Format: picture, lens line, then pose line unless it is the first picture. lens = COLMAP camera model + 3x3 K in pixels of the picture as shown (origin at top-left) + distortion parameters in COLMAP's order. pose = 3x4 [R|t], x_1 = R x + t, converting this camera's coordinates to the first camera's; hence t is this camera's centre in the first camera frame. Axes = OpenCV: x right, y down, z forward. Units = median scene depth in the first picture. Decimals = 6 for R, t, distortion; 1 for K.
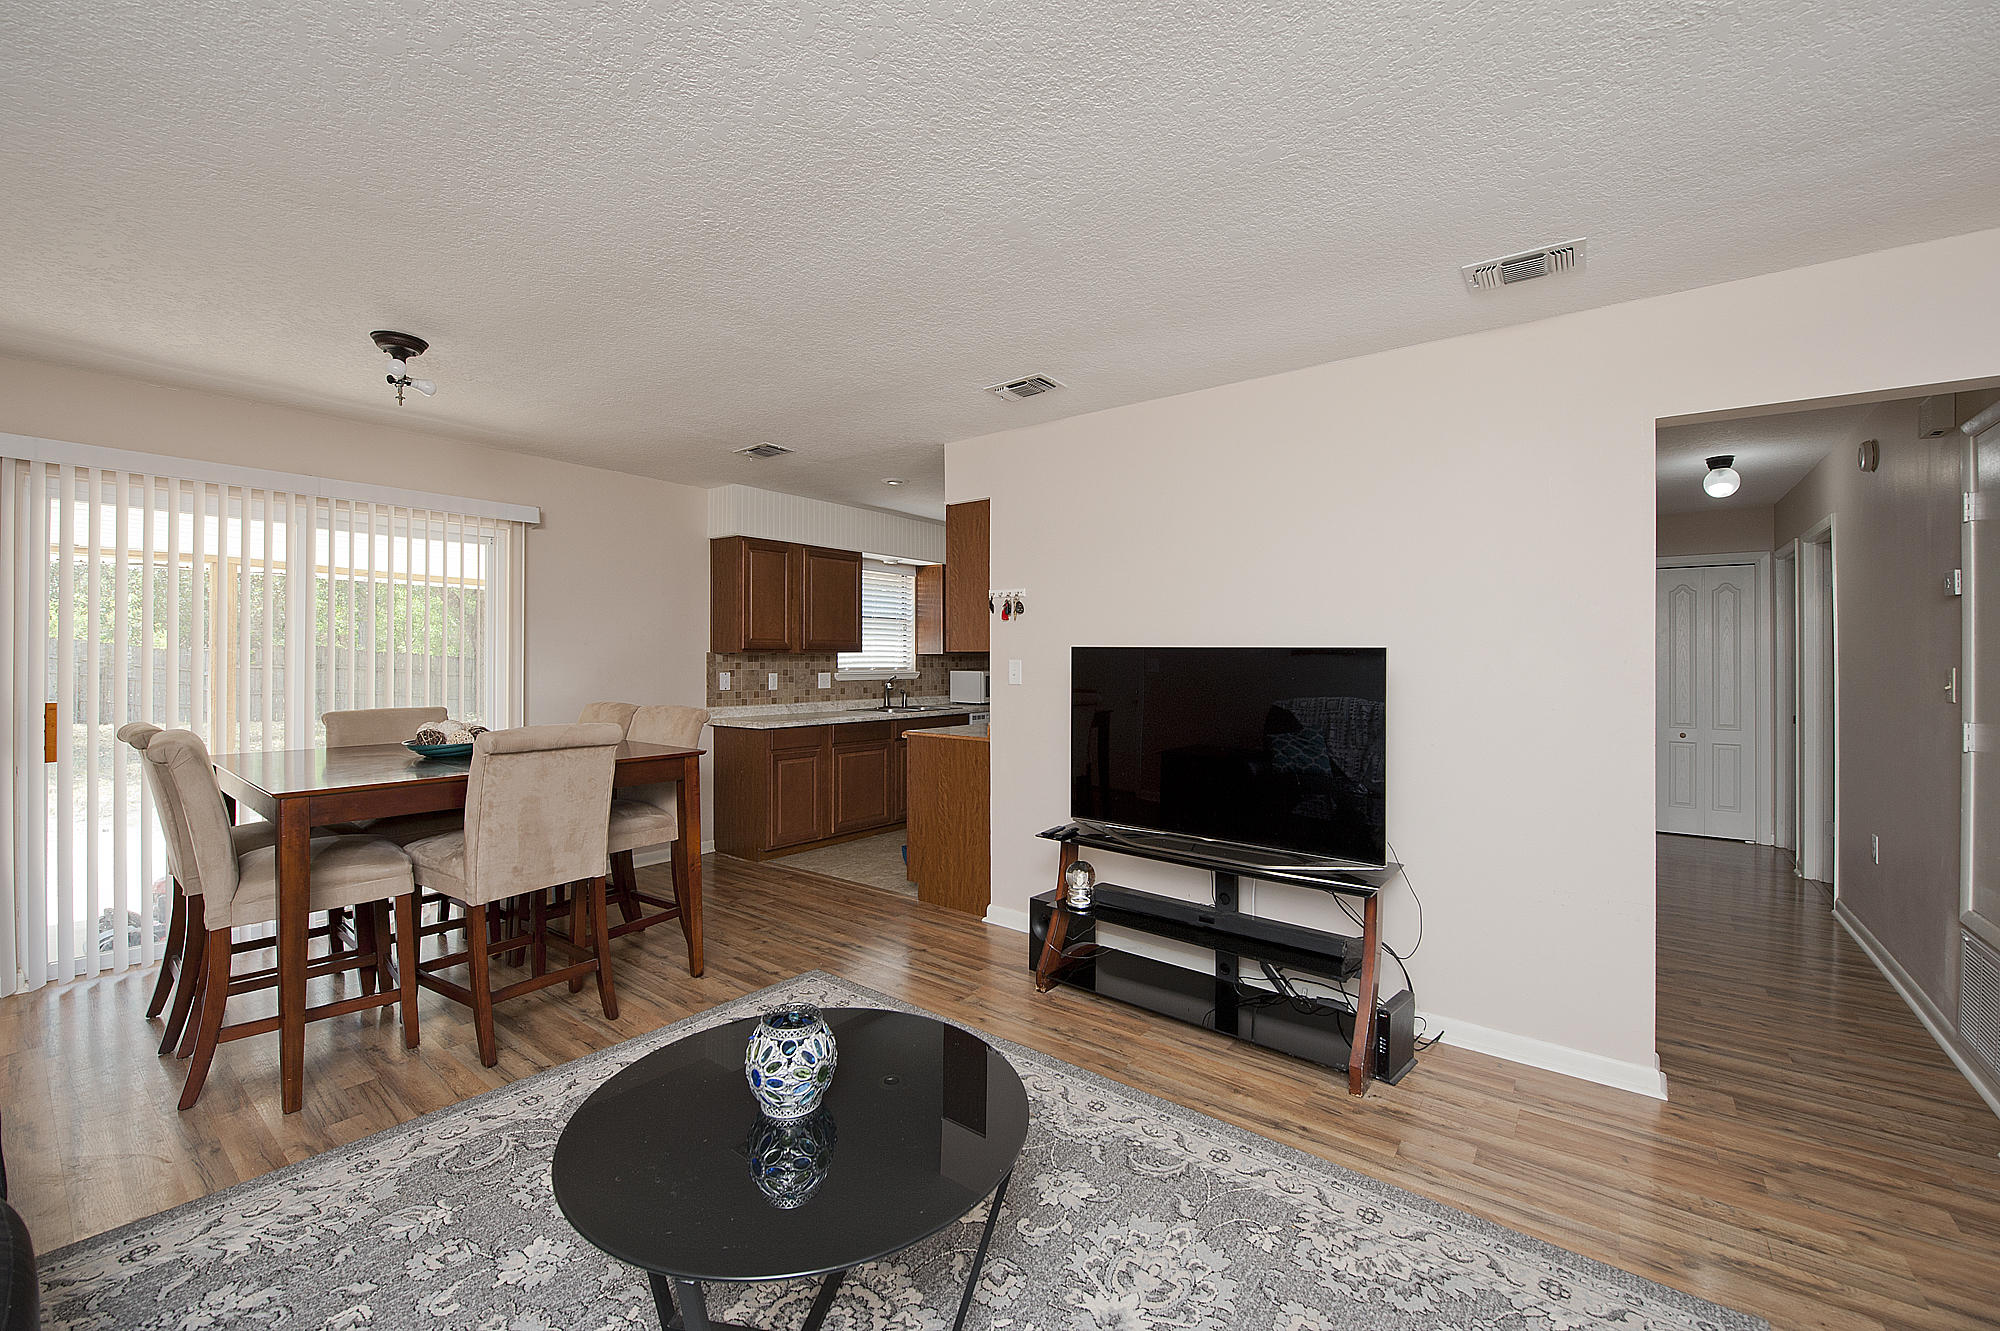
lens RADIAL K [[832.5, 0, 1000.0], [0, 832.5, 665.5], [0, 0, 1]] dist [0.000082, 0.000071]
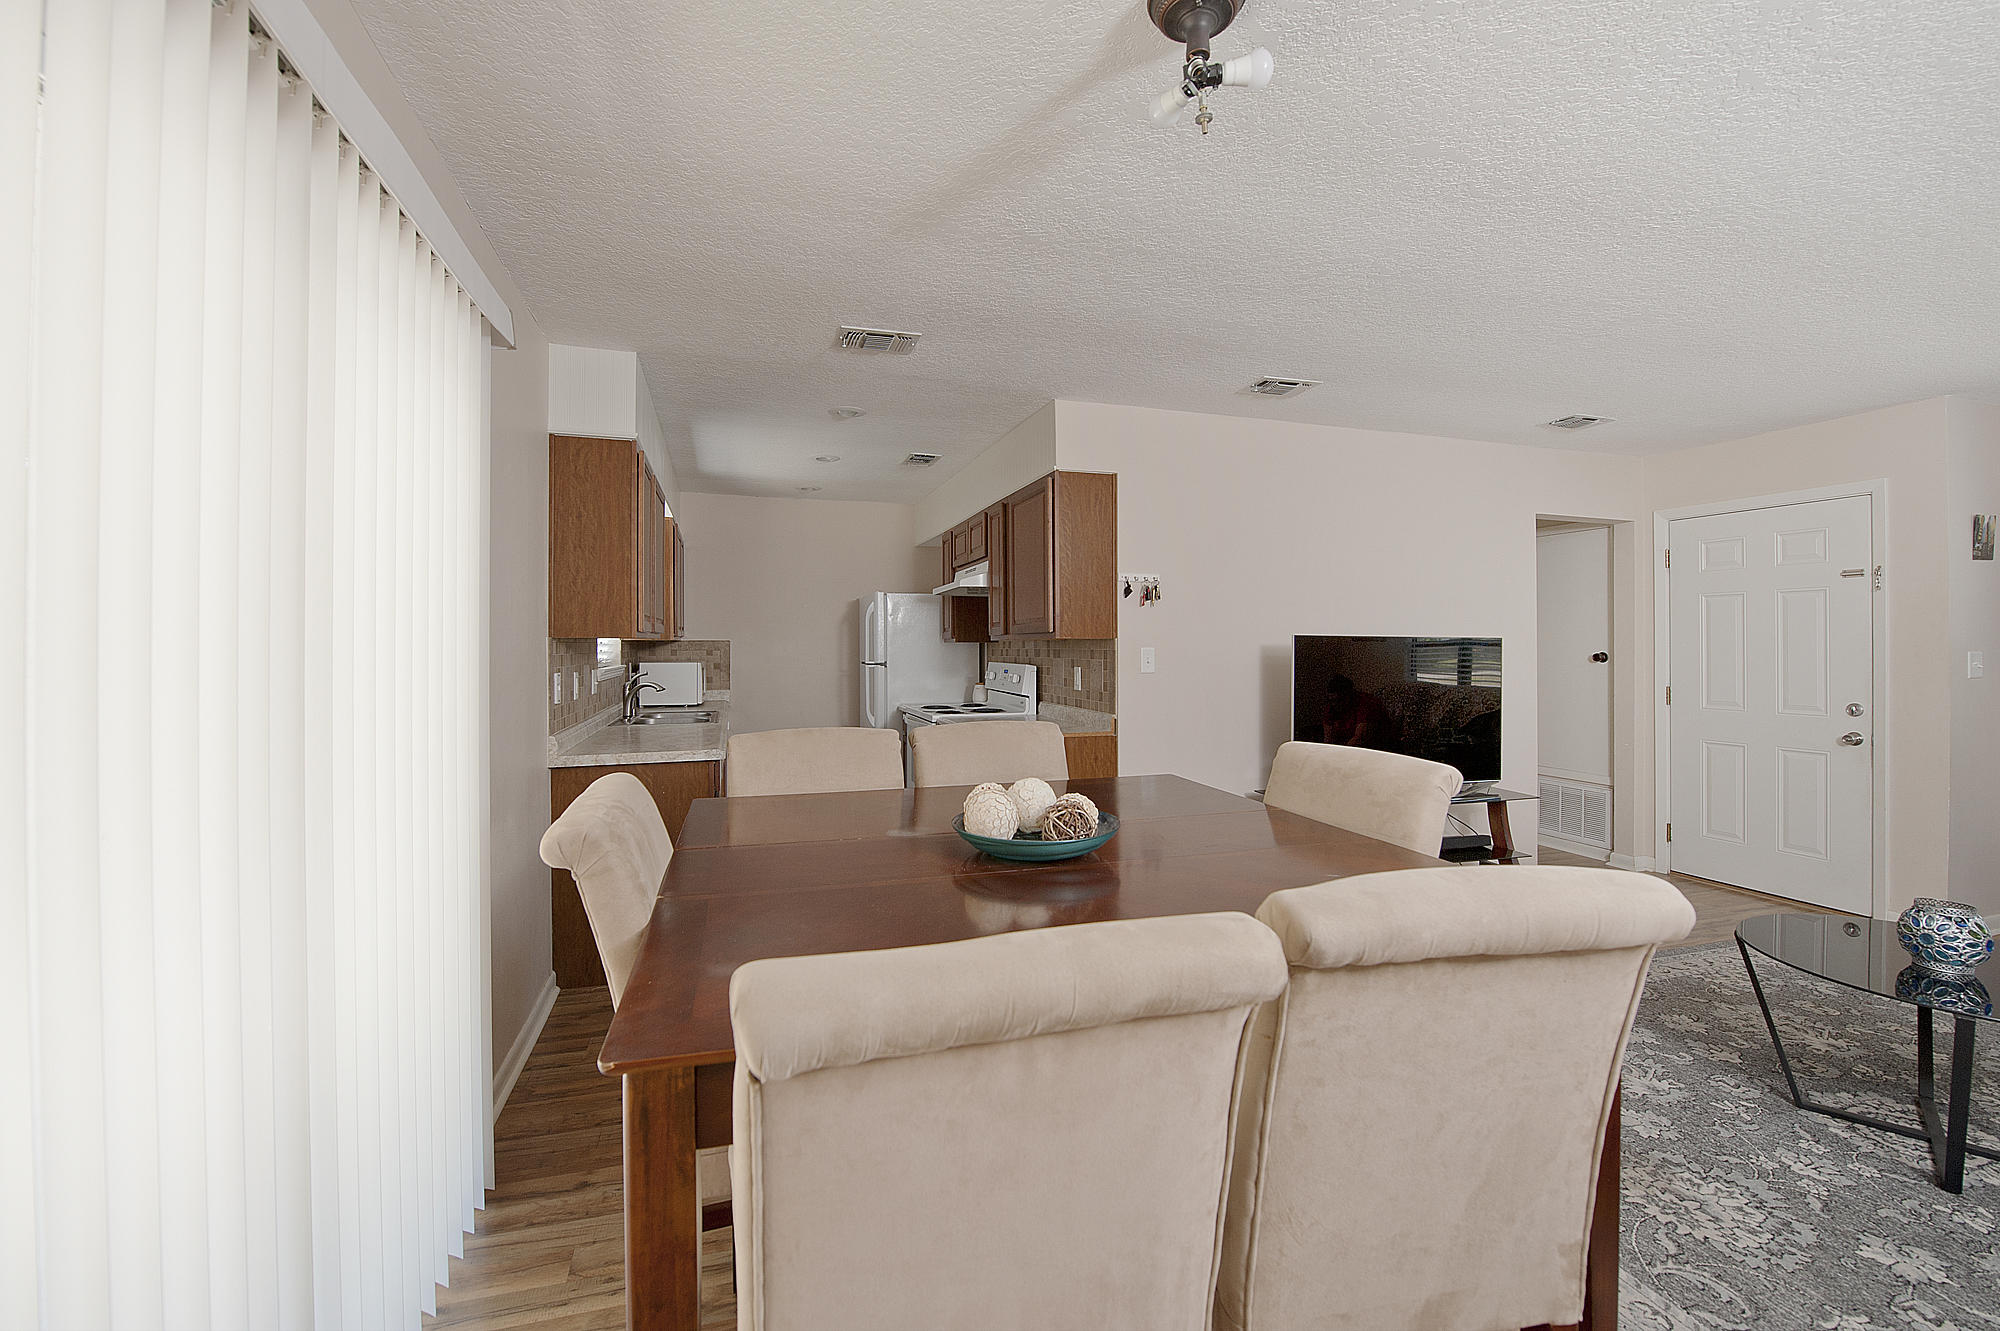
lens RADIAL K [[781.2, 0, 1000.0], [0, 781.2, 665.5], [0, 0, 1]] dist [-0.029796, 0.000275]
pose [[0.580612, -0.024767, 0.813803, -0.530304], [0.007677, 0.999659, 0.024946, -0.006060], [-0.814144, -0.008236, 0.580605, 0.397289]]
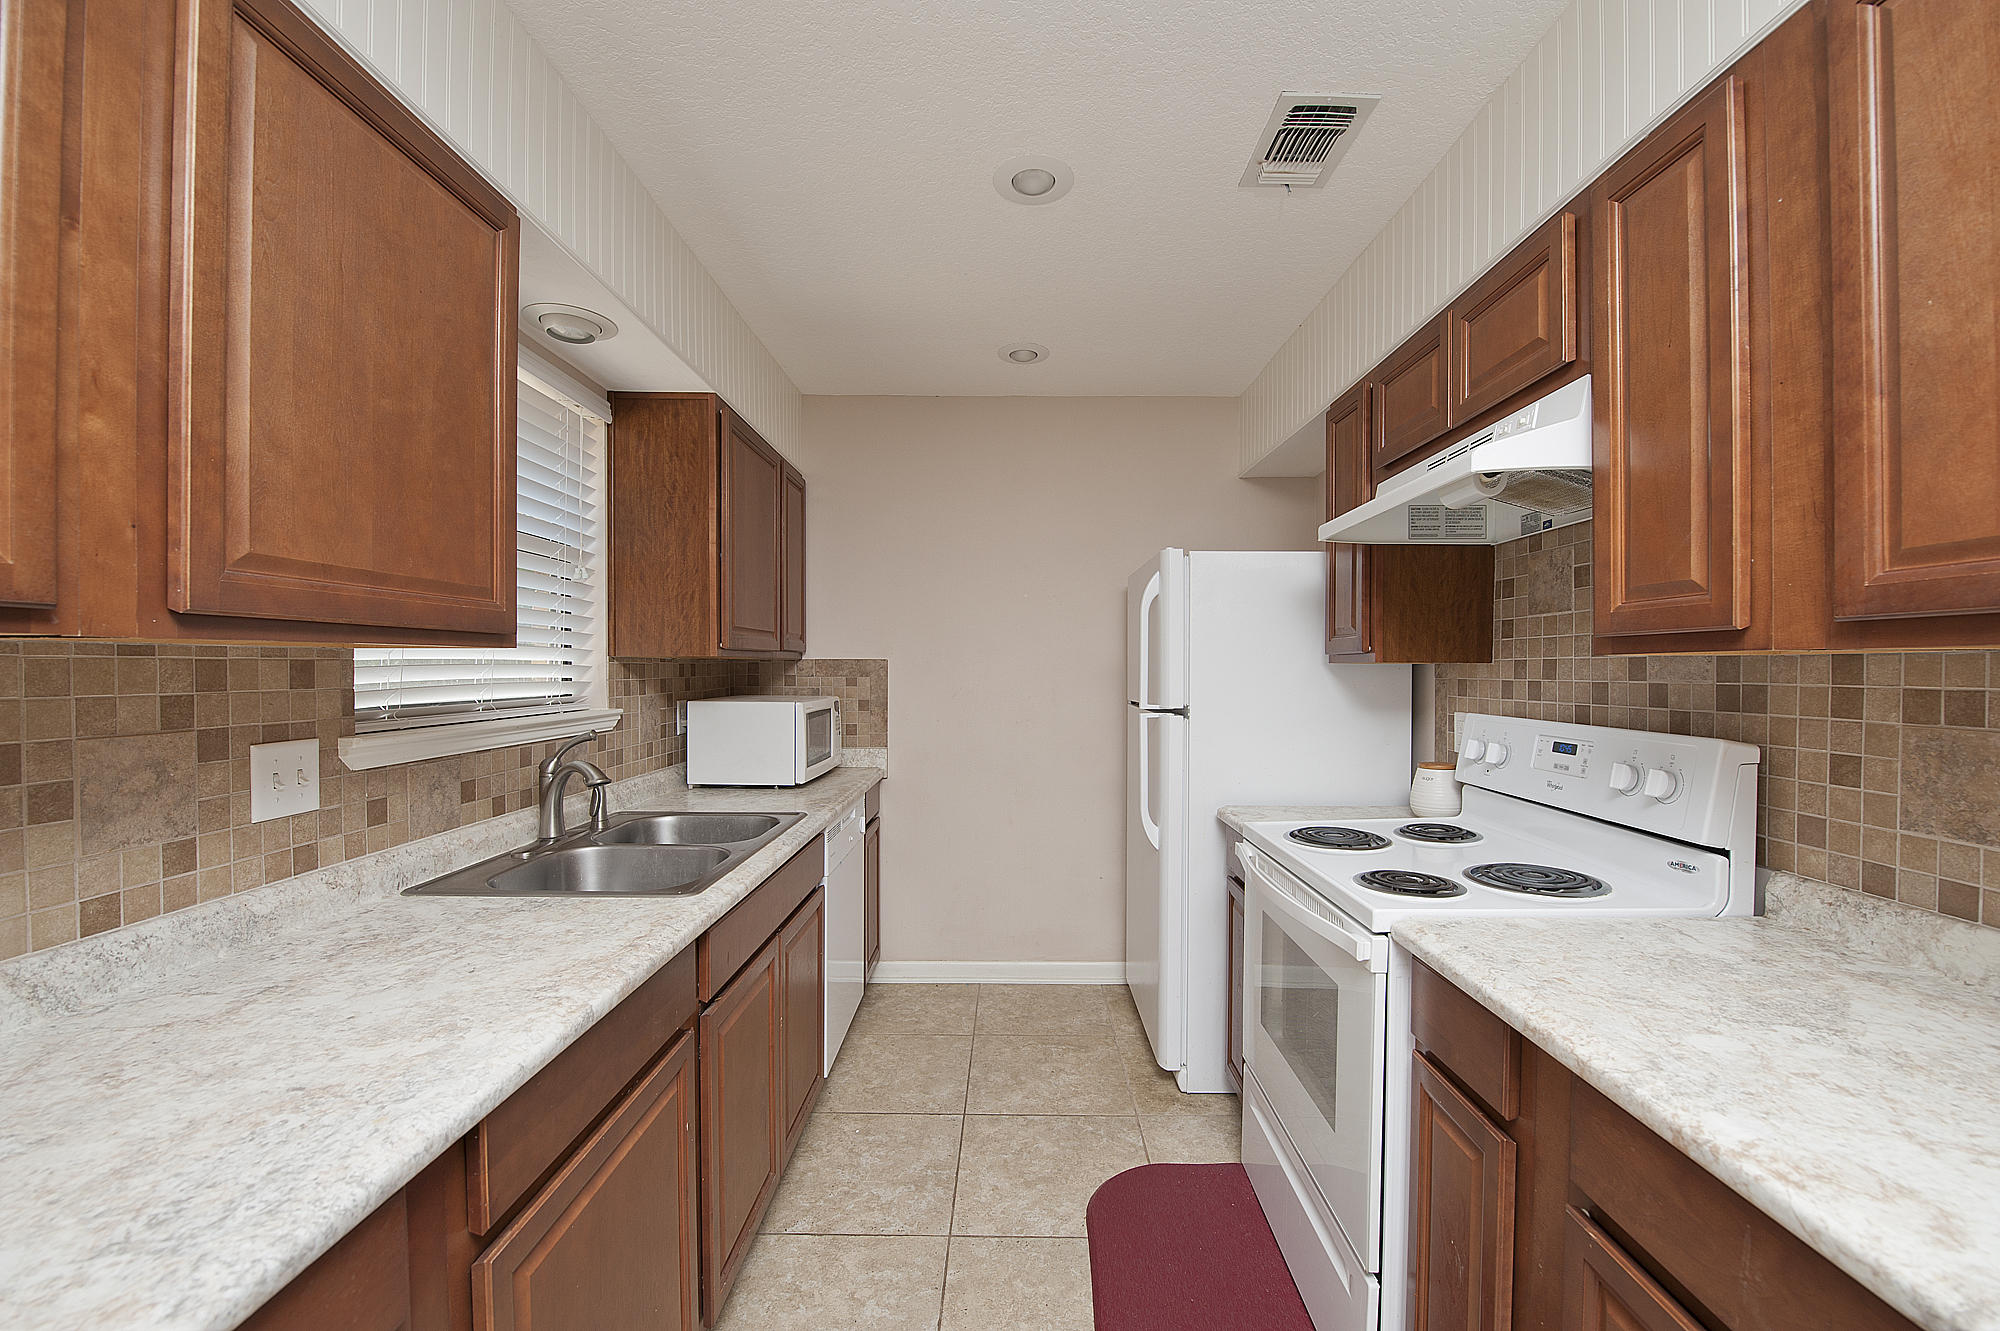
lens RADIAL K [[781.2, 0, 1000.0], [0, 781.2, 665.5], [0, 0, 1]] dist [-0.029796, 0.000275]
pose [[0.805167, -0.003702, 0.593036, -0.185533], [0.006343, 0.999977, -0.002369, -0.009136], [-0.593014, 0.005669, 0.805172, 0.763925]]
